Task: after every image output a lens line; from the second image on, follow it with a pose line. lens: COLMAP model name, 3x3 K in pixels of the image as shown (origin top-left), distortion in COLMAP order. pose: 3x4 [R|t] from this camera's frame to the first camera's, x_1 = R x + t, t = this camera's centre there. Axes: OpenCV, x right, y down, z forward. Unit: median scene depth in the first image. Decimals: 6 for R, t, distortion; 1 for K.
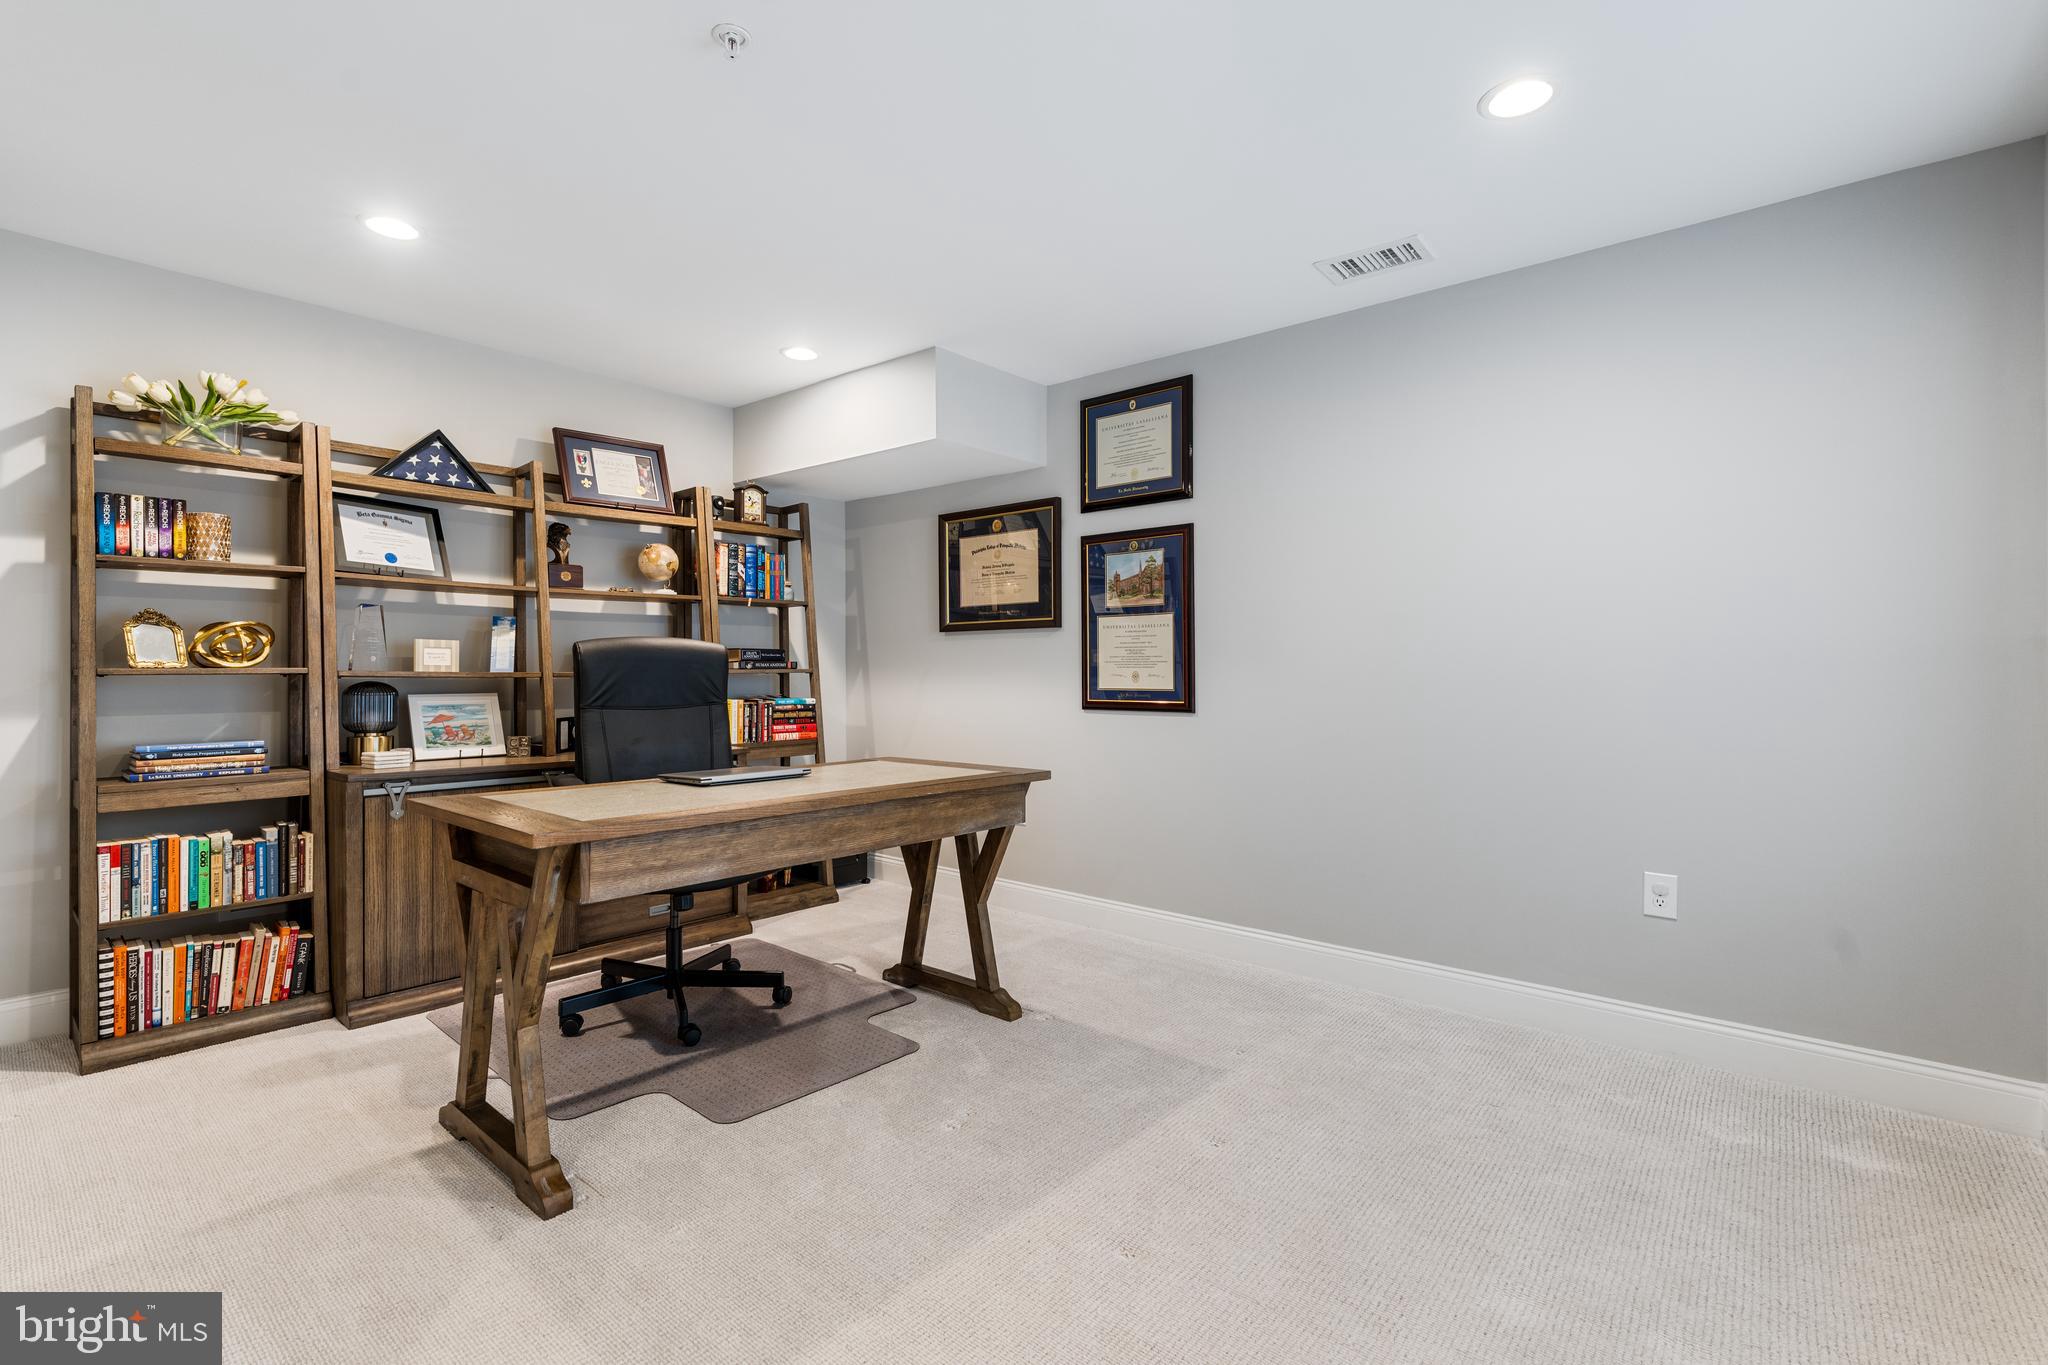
lens RADIAL K [[919.7, 0, 1021.5], [0, 919.7, 664.2], [0, 0, 1]] dist [-0.008806, 0.003049]
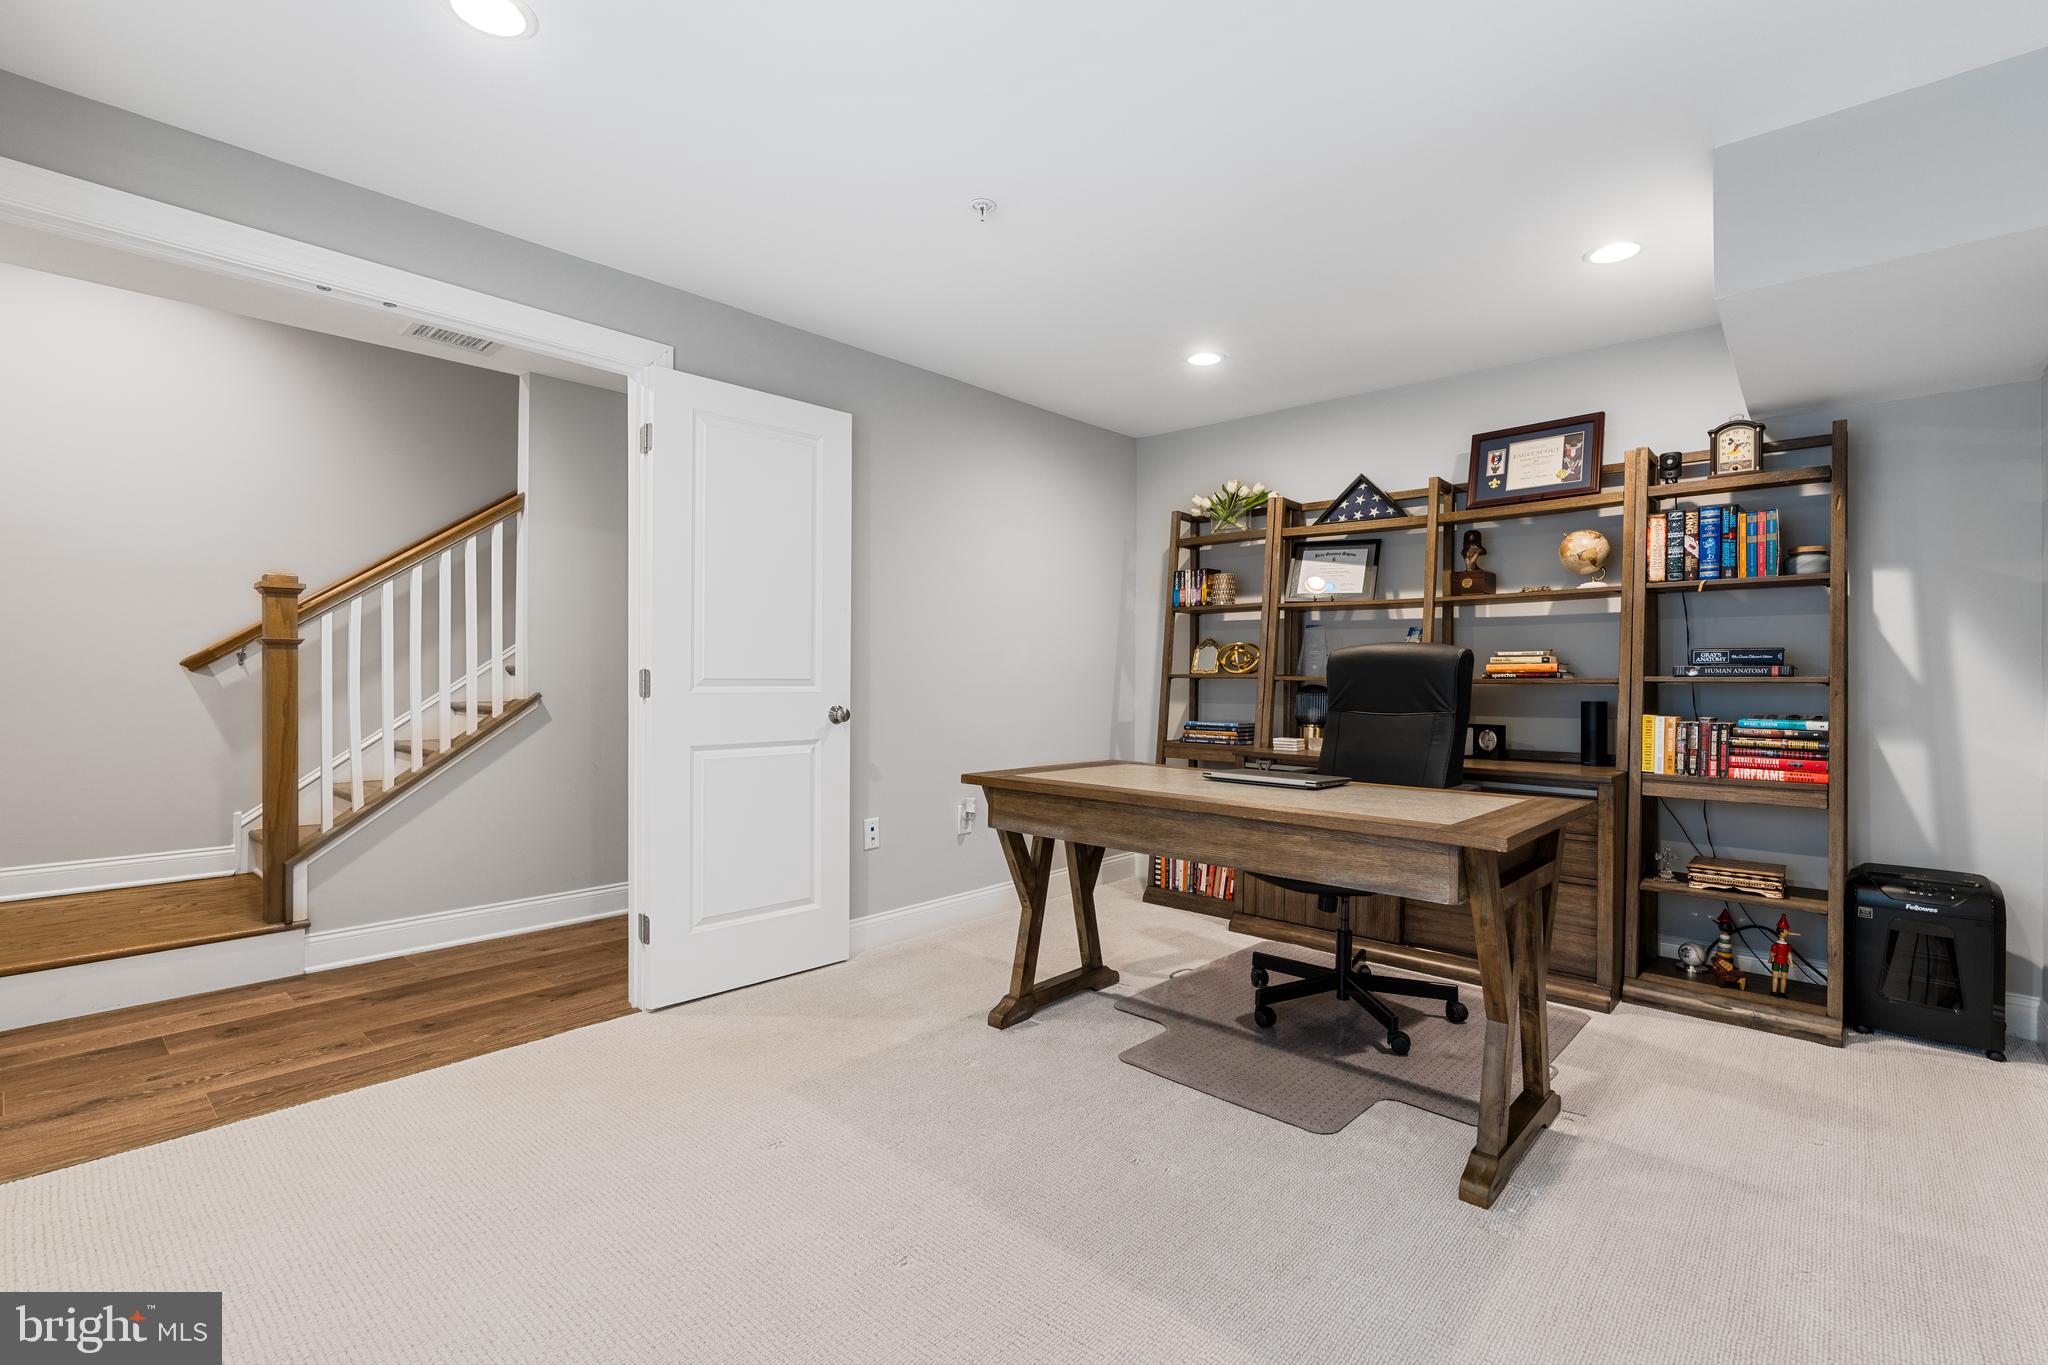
lens RADIAL K [[919.7, 0, 1018.0], [0, 919.7, 669.3], [0, 0, 1]] dist [-0.008806, 0.003049]
pose [[-0.025524, -0.005686, -0.999658, 0.512341], [0.001029, 0.999983, -0.005714, 0.003653], [0.999674, -0.001175, -0.025518, 0.529647]]
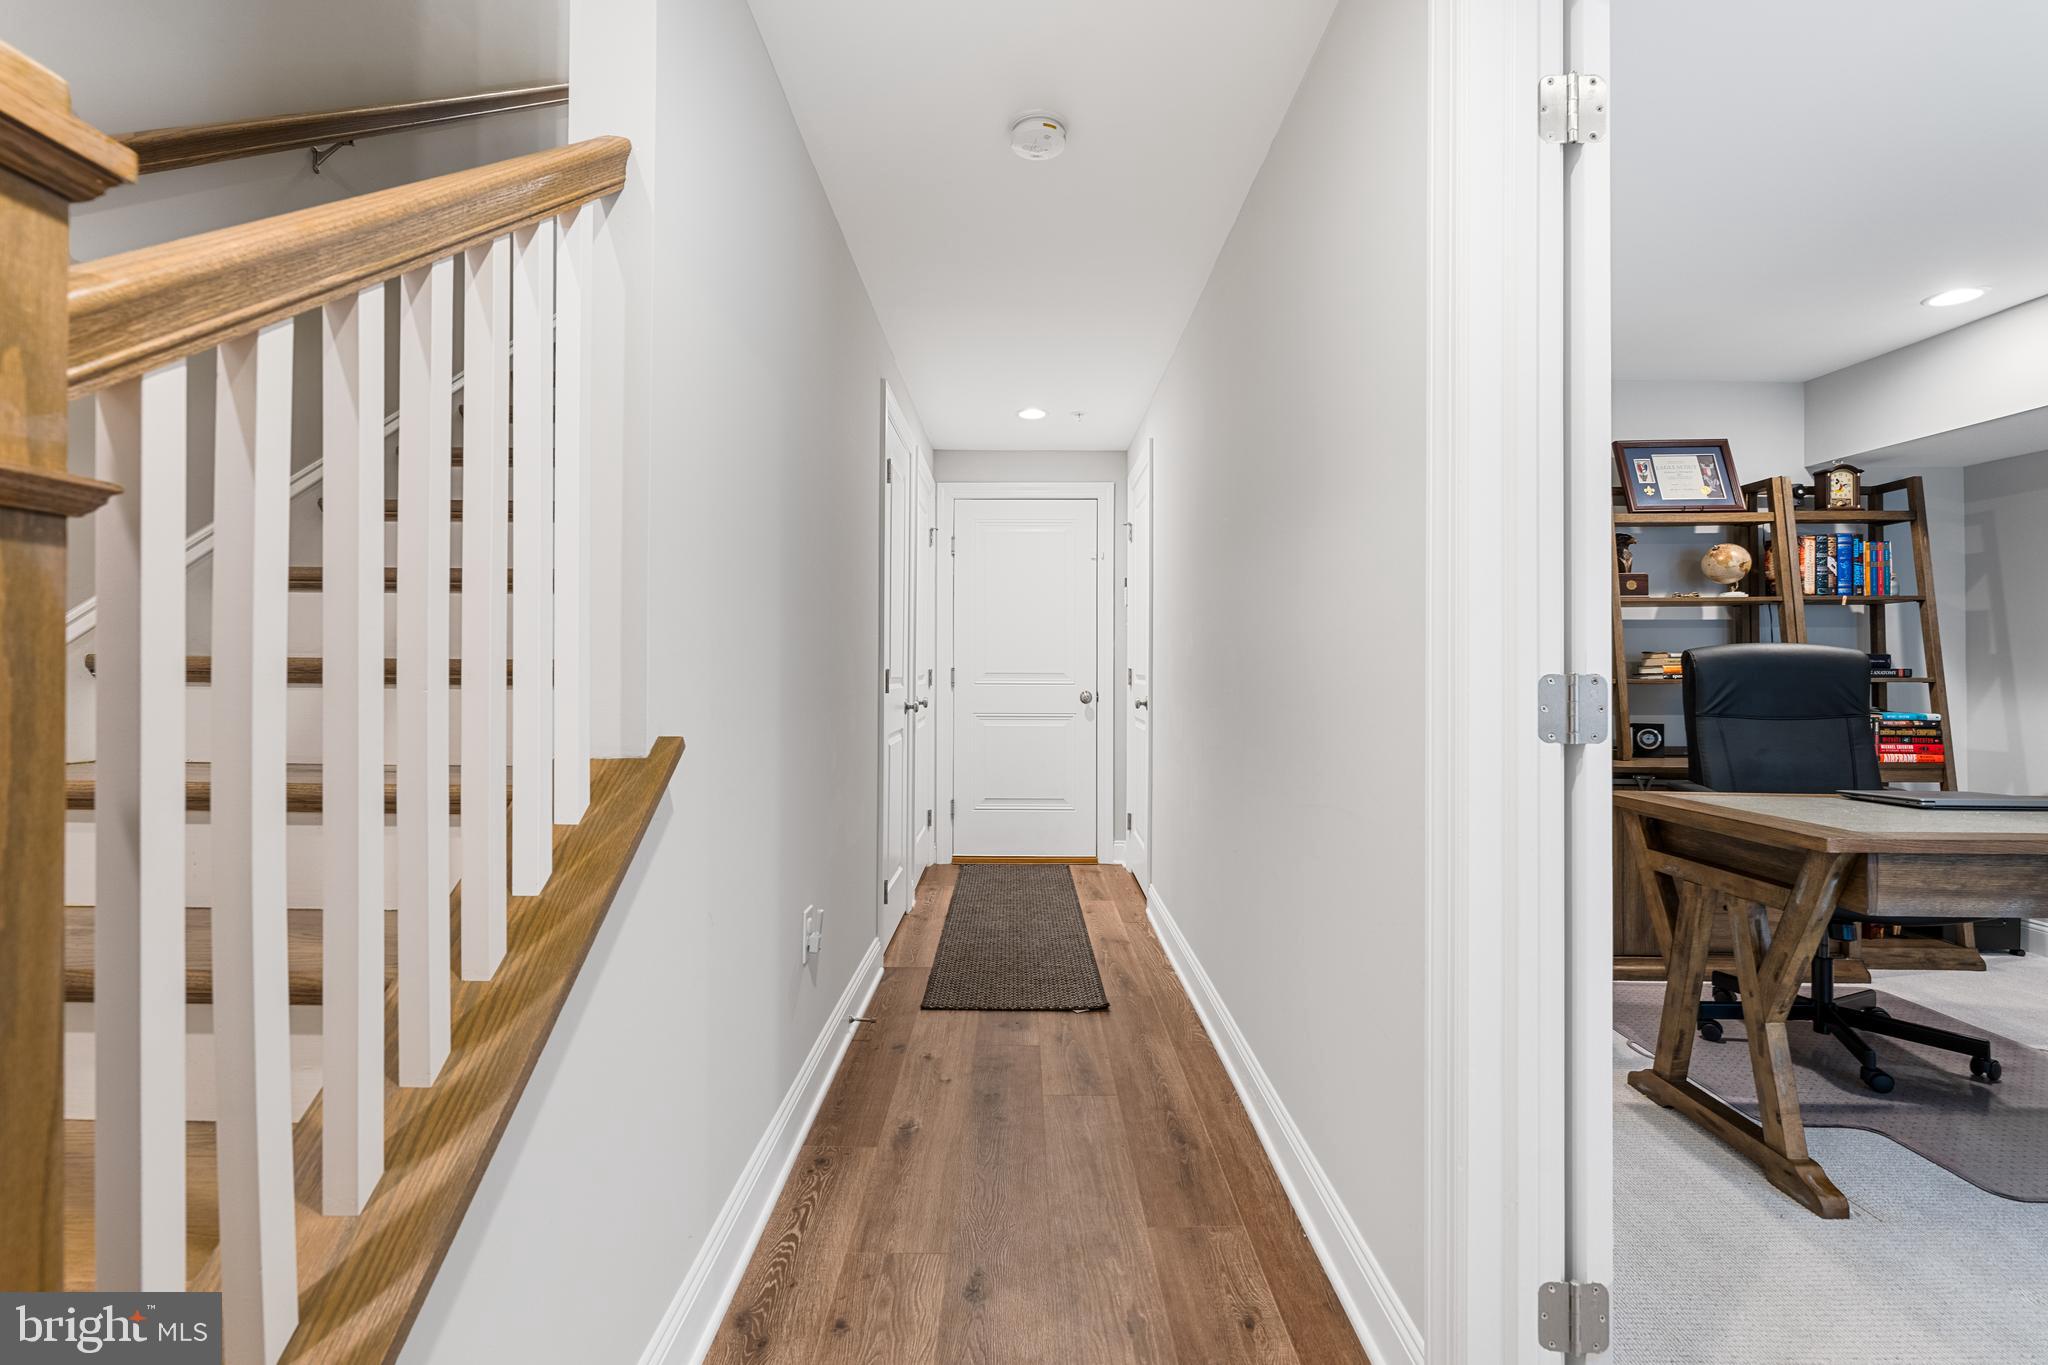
lens RADIAL K [[919.7, 0, 1031.6], [0, 919.7, 661.4], [0, 0, 1]] dist [-0.008806, 0.003049]
pose [[0.648116, -0.005478, -0.761522, -0.152421], [-0.001228, 0.999965, -0.008239, -0.001950], [0.761540, 0.006275, 0.648087, -0.164242]]
